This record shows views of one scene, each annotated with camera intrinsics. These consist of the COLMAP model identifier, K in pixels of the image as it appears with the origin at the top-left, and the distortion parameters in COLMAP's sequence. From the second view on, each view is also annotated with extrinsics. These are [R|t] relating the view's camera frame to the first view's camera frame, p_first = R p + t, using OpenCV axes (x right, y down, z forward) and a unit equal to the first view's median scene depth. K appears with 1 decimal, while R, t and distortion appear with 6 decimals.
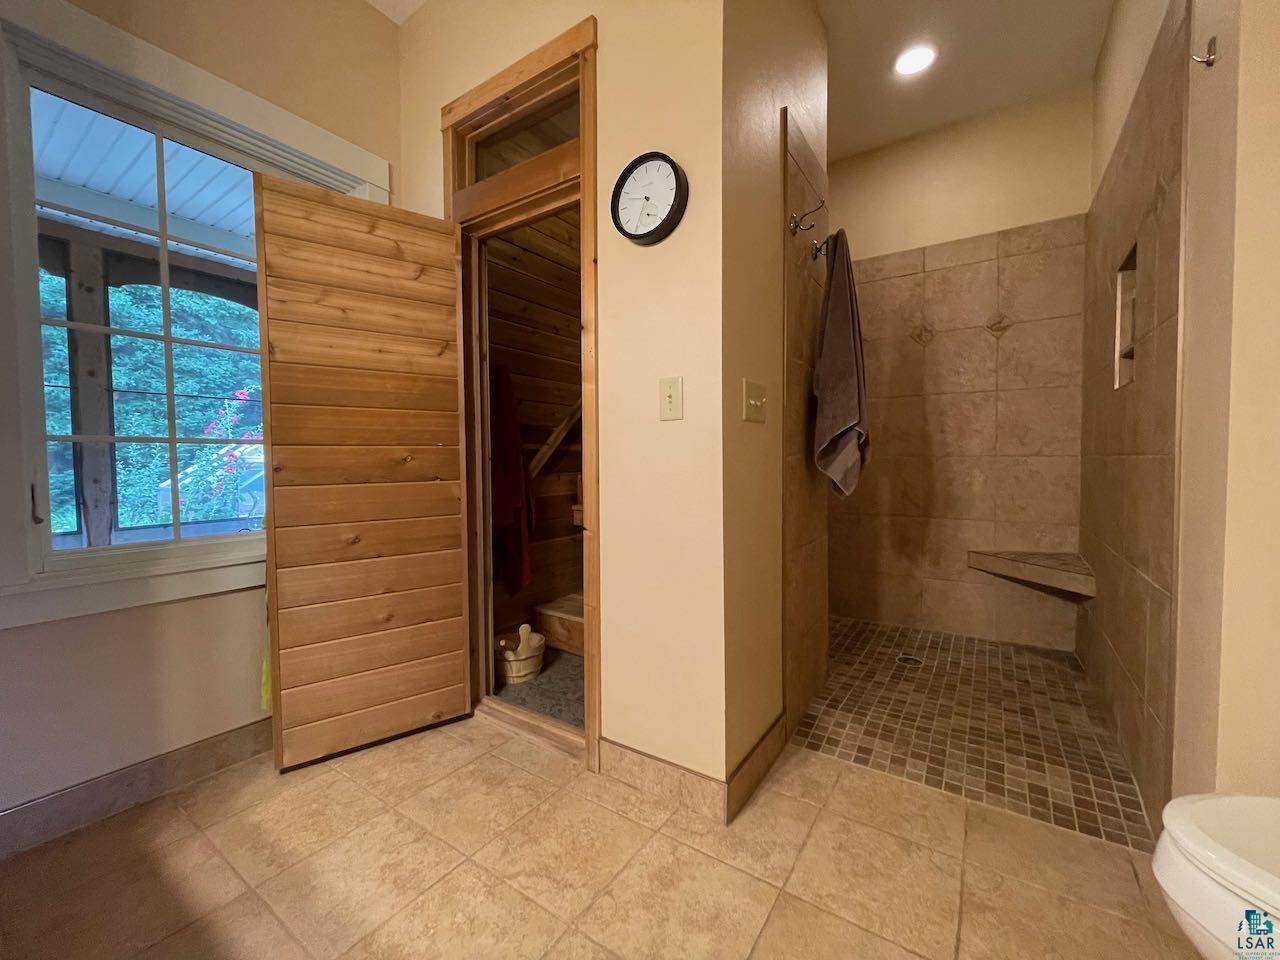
lens RADIAL K [[521.5, 0, 638.2], [0, 521.5, 477.9], [0, 0, 1]] dist [-0.005666, 0.000578]
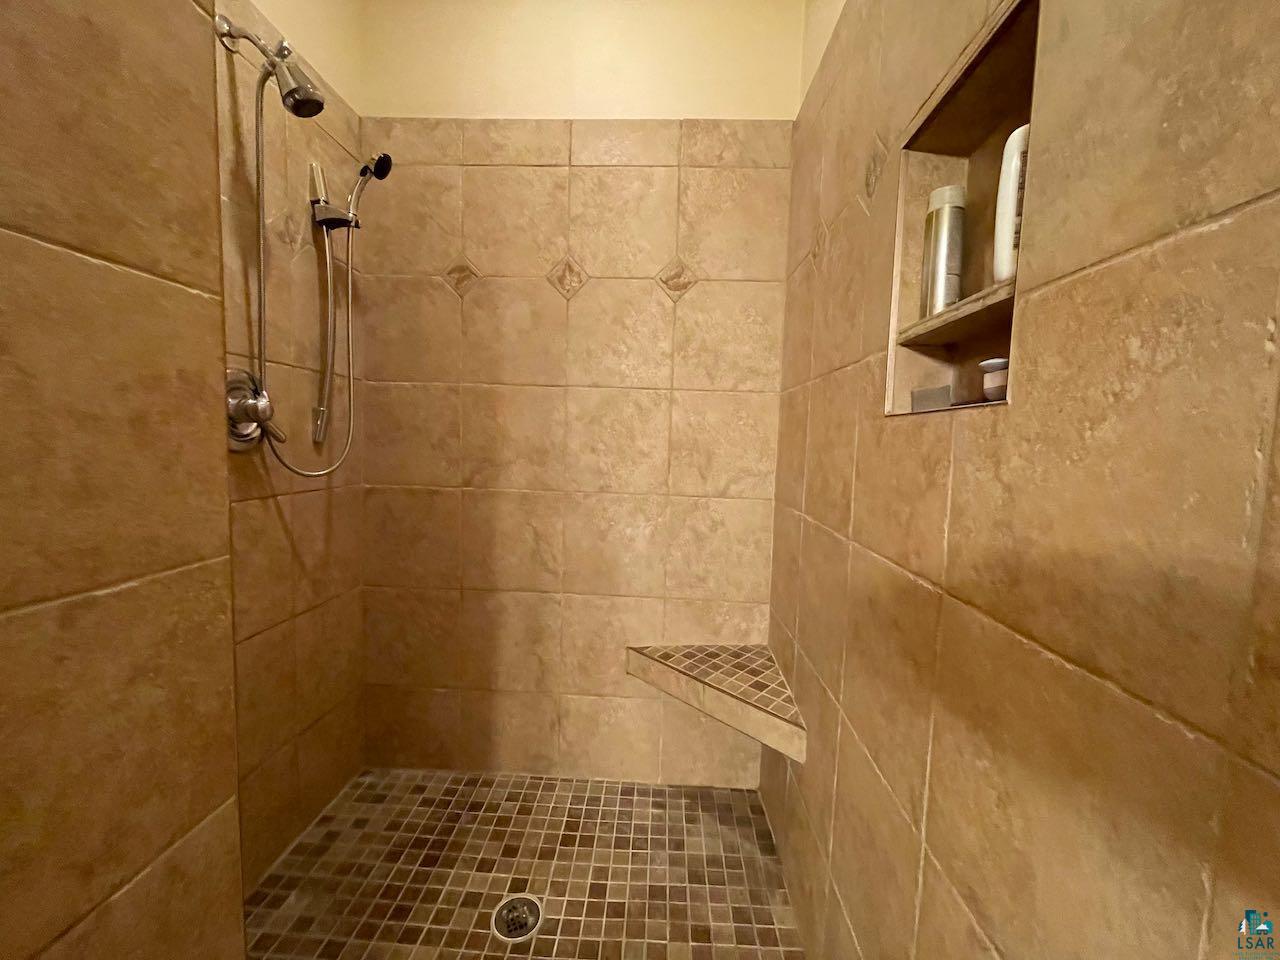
lens RADIAL K [[521.5, 0, 638.2], [0, 521.5, 477.9], [0, 0, 1]] dist [-0.005666, 0.000578]
pose [[0.853121, -0.001366, 0.521711, 0.339202], [-0.019959, 0.999179, 0.035254, -0.084178], [-0.521331, -0.040489, 0.852393, 0.498477]]
